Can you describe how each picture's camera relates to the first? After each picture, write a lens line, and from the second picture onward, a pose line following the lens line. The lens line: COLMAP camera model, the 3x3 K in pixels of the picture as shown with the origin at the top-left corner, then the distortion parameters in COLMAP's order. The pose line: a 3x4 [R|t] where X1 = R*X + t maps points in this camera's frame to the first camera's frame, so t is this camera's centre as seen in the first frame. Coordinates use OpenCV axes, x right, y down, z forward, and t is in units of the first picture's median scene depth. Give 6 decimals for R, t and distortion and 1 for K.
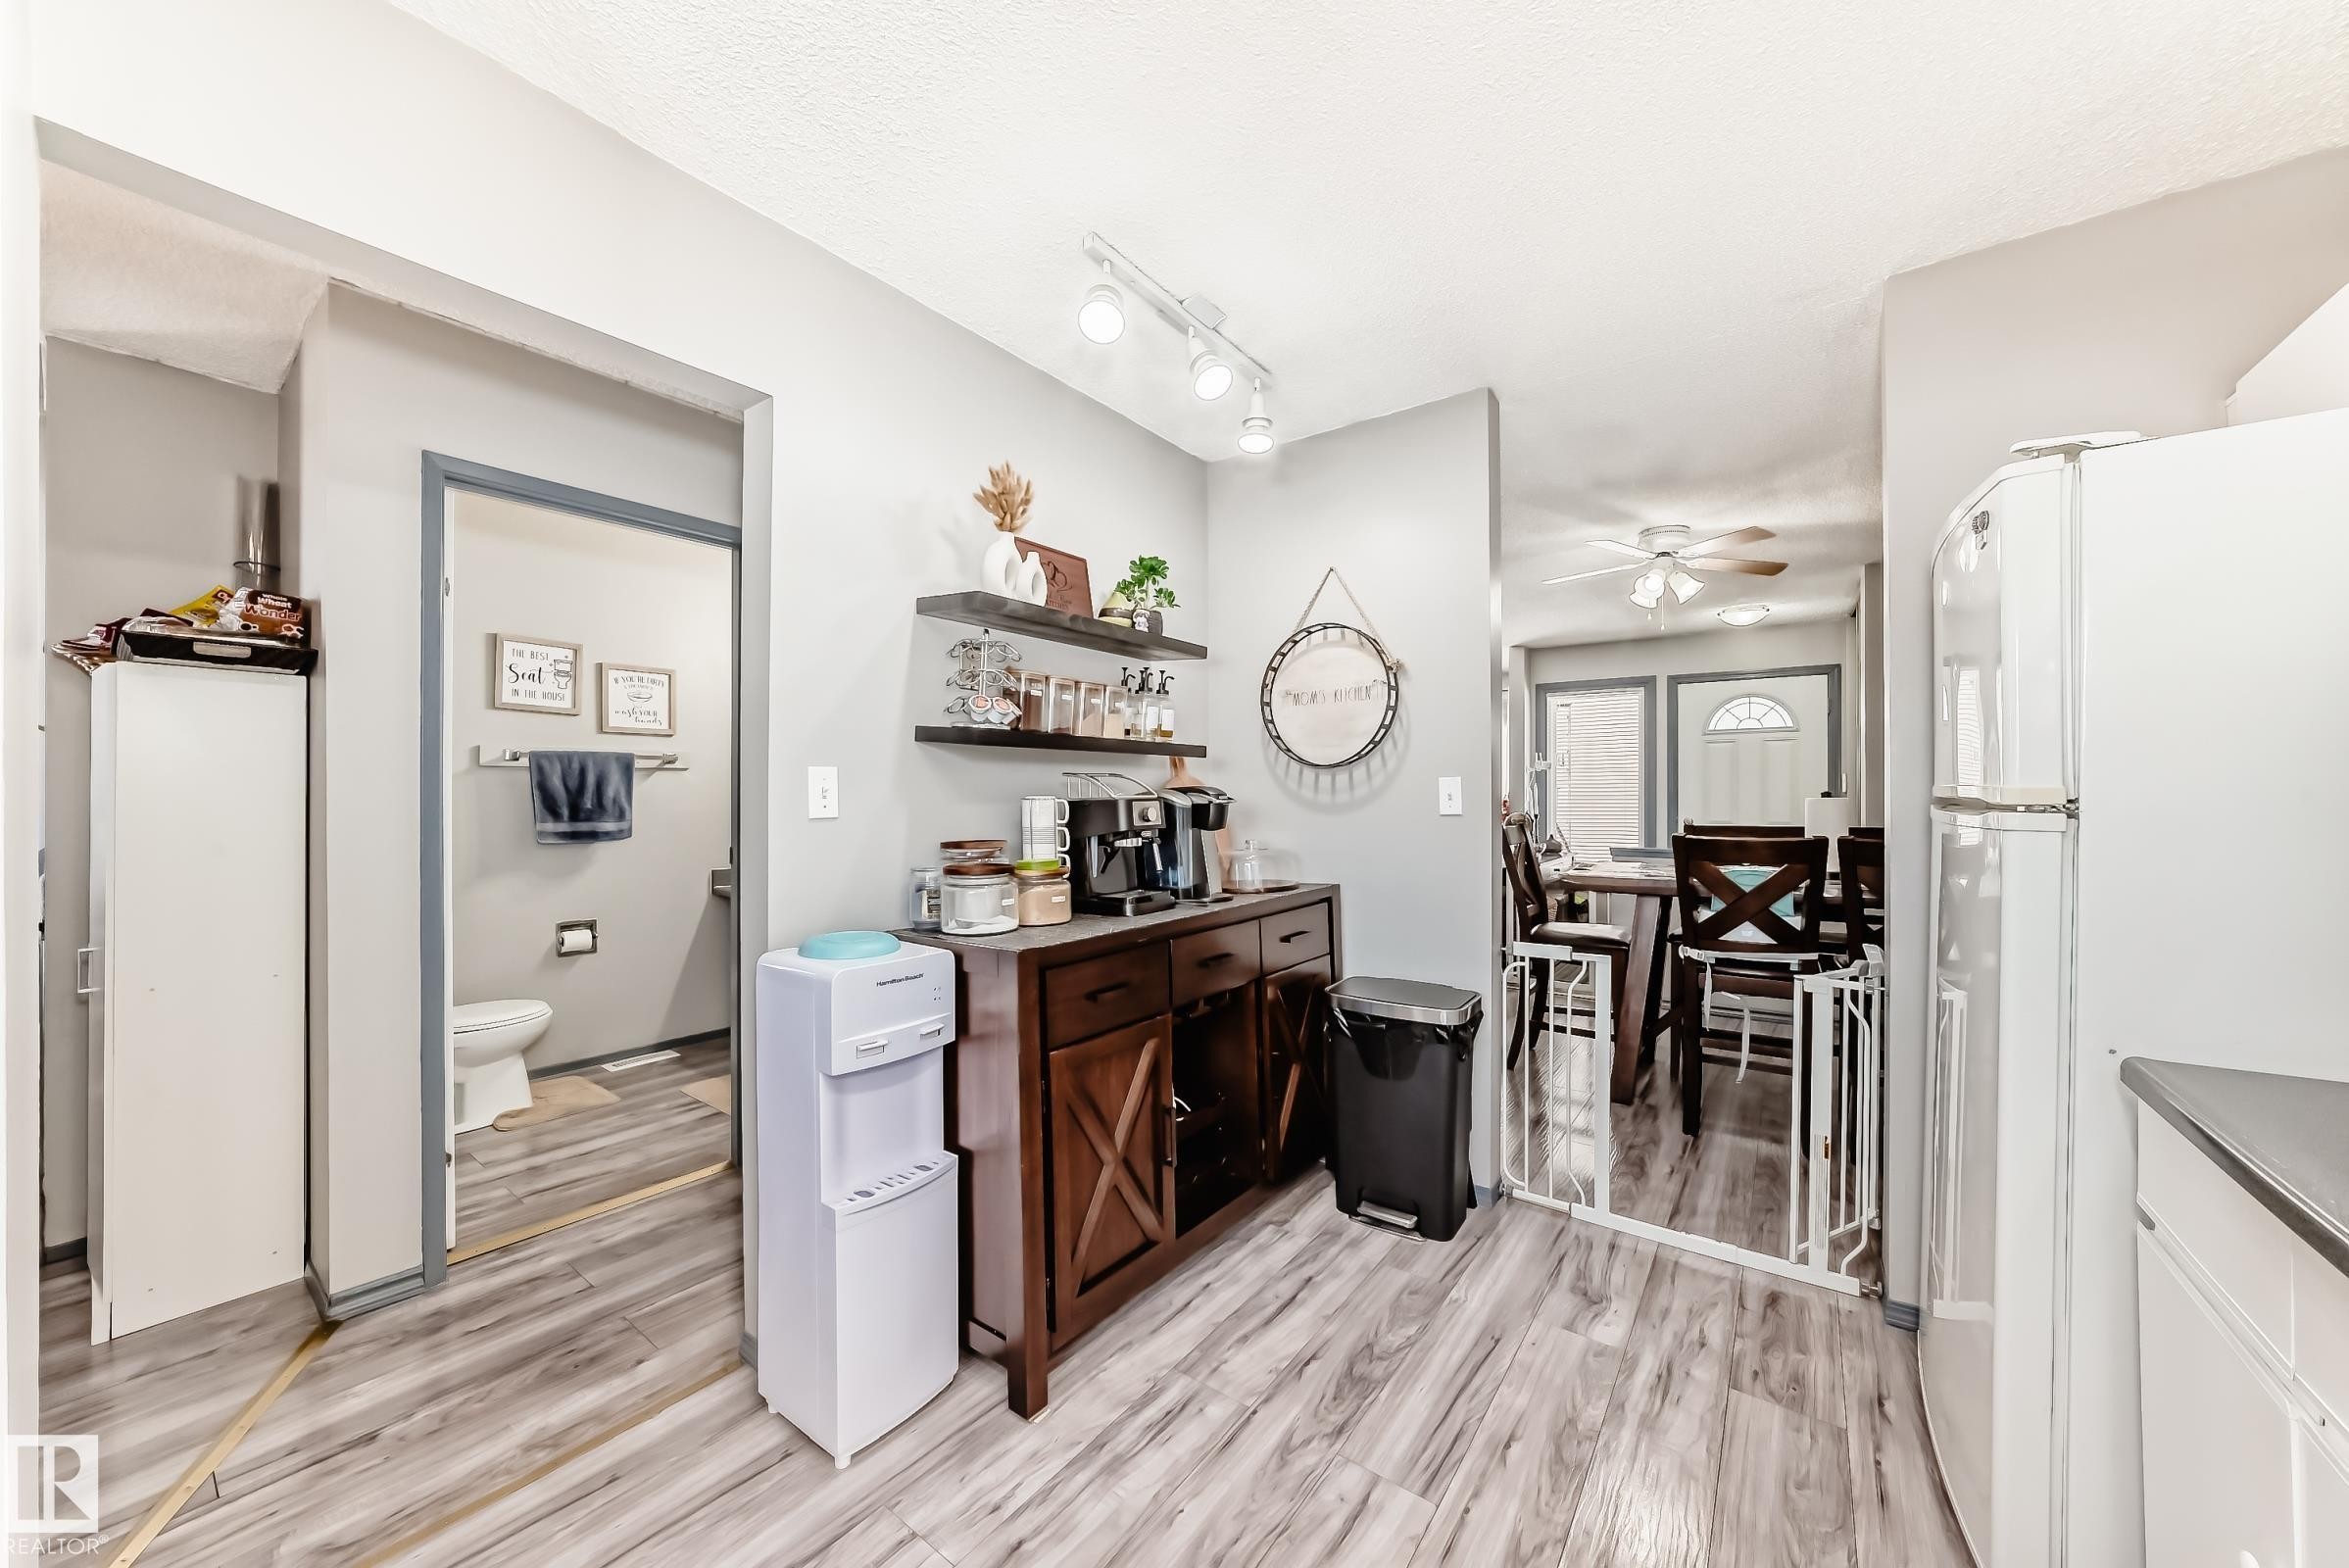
lens RADIAL K [[840.8, 0, 1167.2], [0, 840.8, 787.9], [0, 0, 1]] dist [-0.013916, 0.002793]
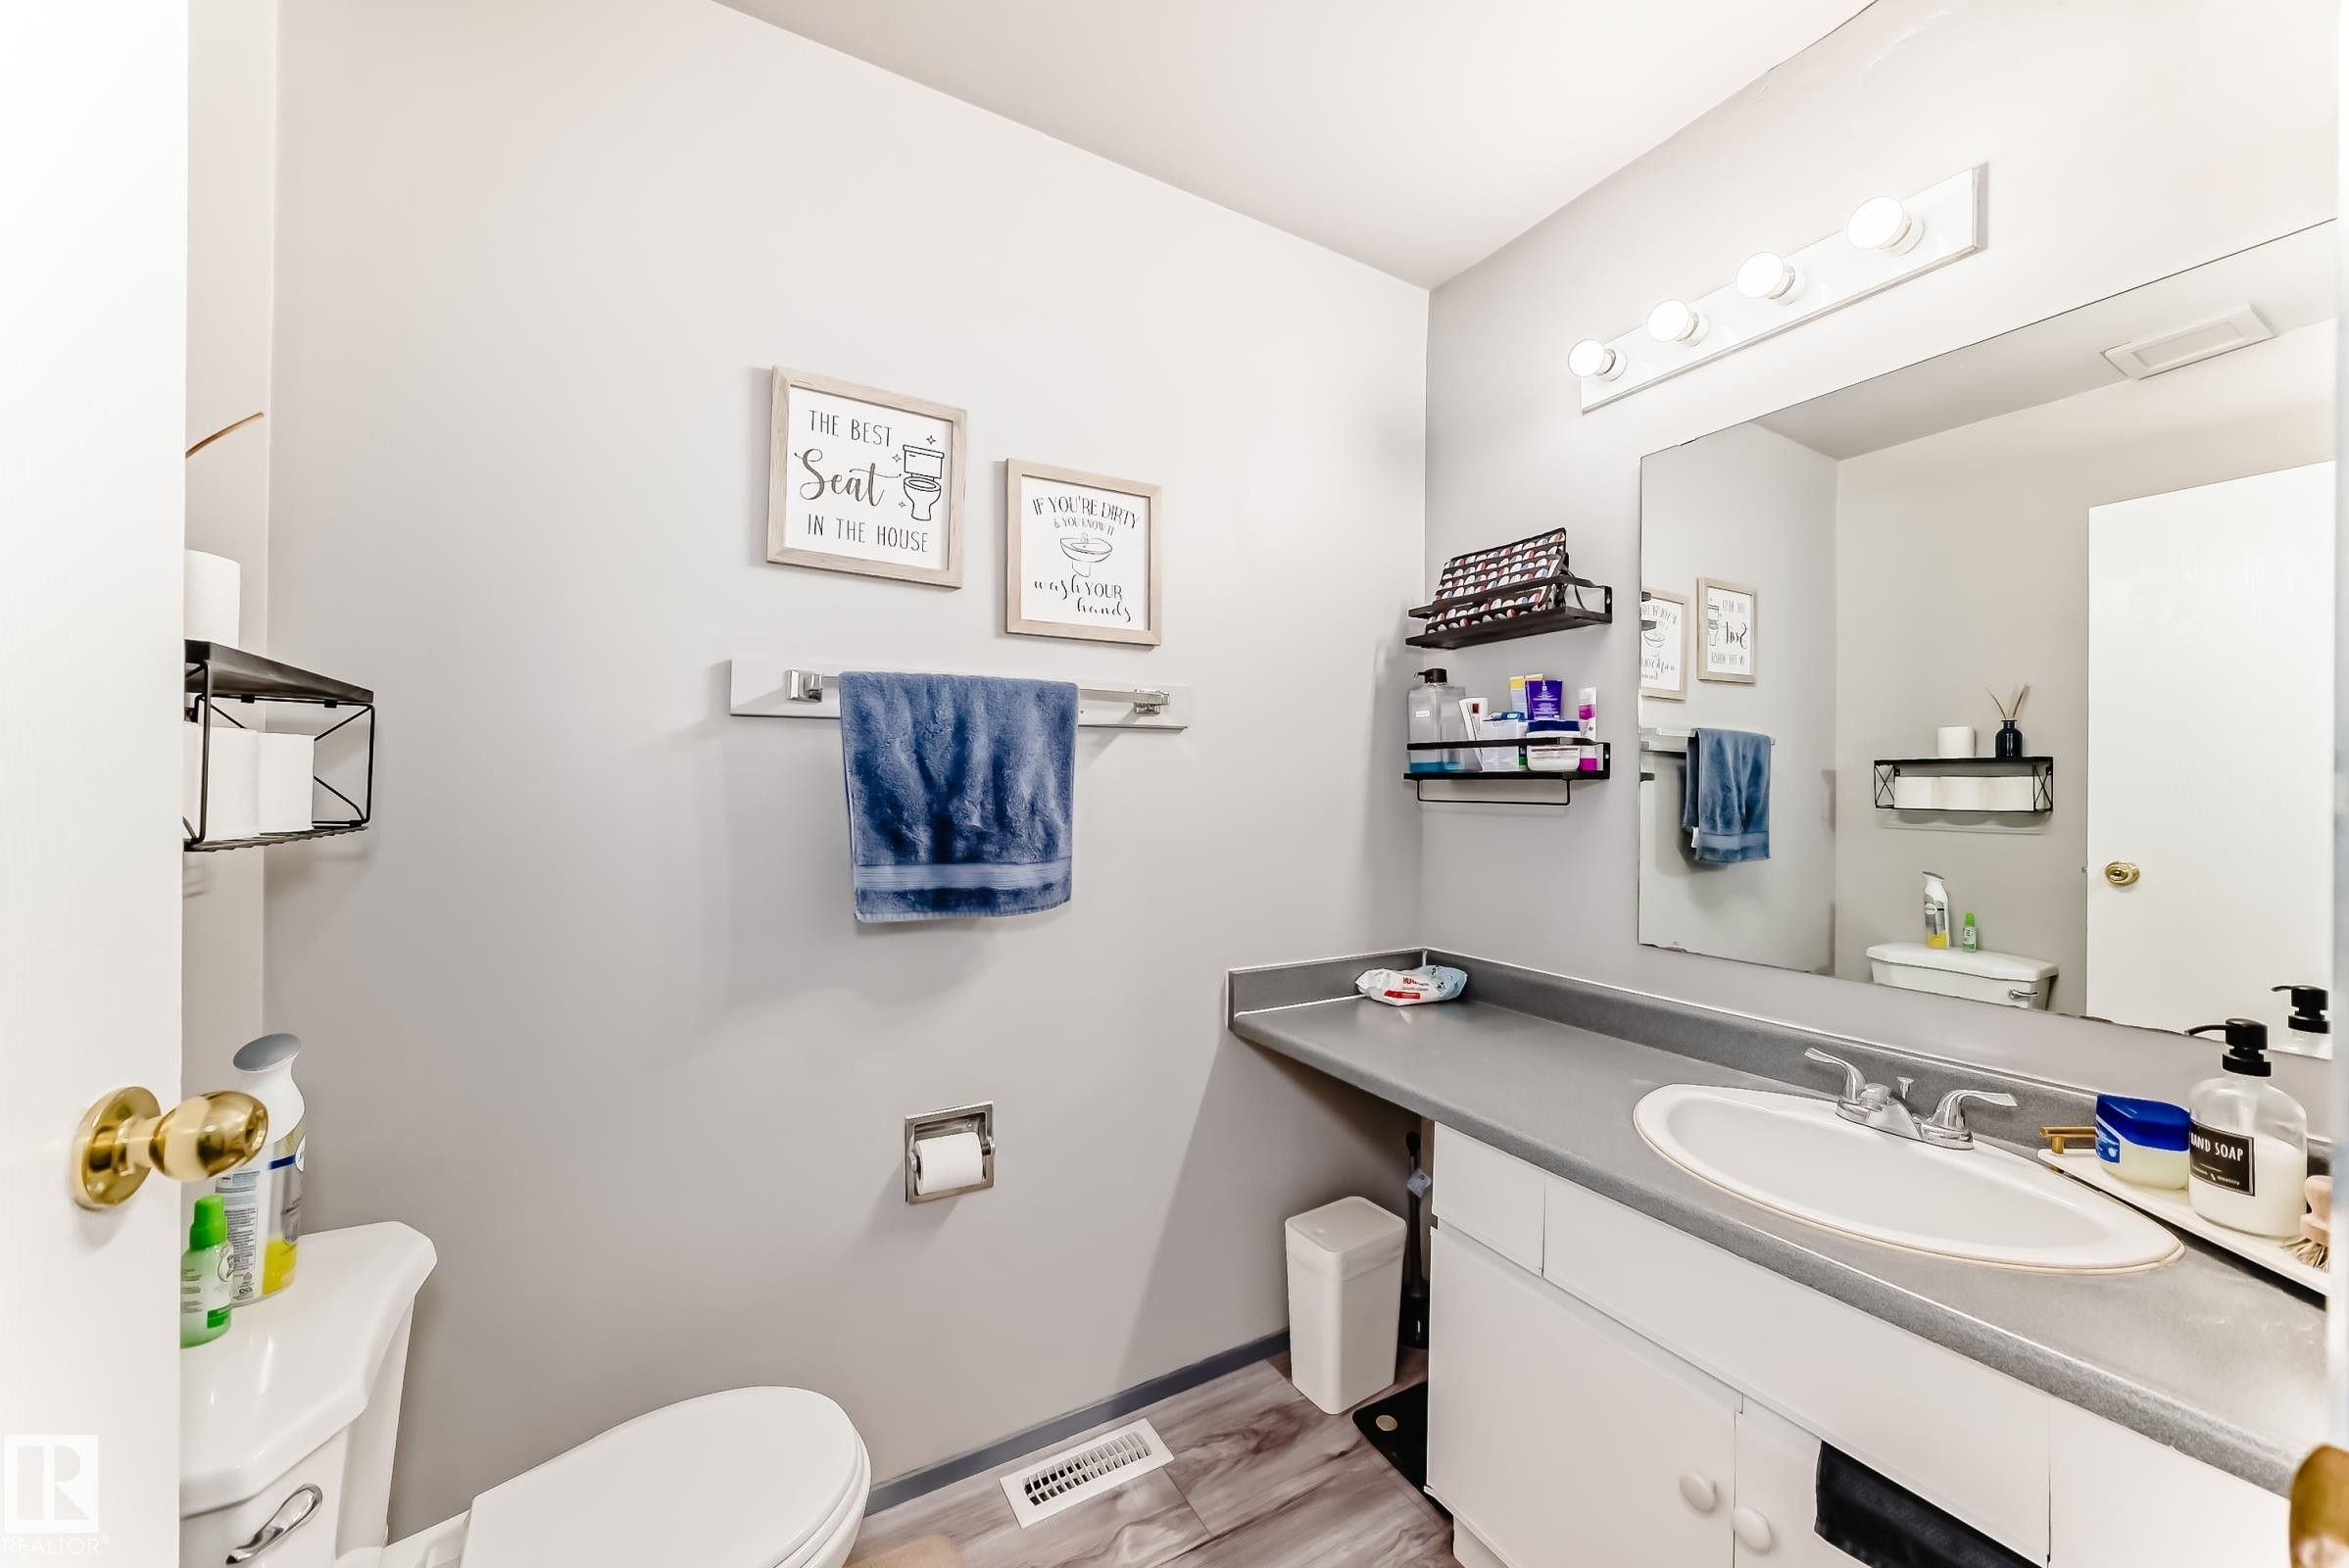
lens RADIAL K [[840.8, 0, 1158.2], [0, 840.8, 778.0], [0, 0, 1]] dist [-0.013916, 0.002793]
pose [[0.913859, 0.007937, -0.405955, -0.462687], [-0.006527, 0.999967, 0.004858, -0.000301], [0.405980, -0.001790, 0.913880, 0.686574]]
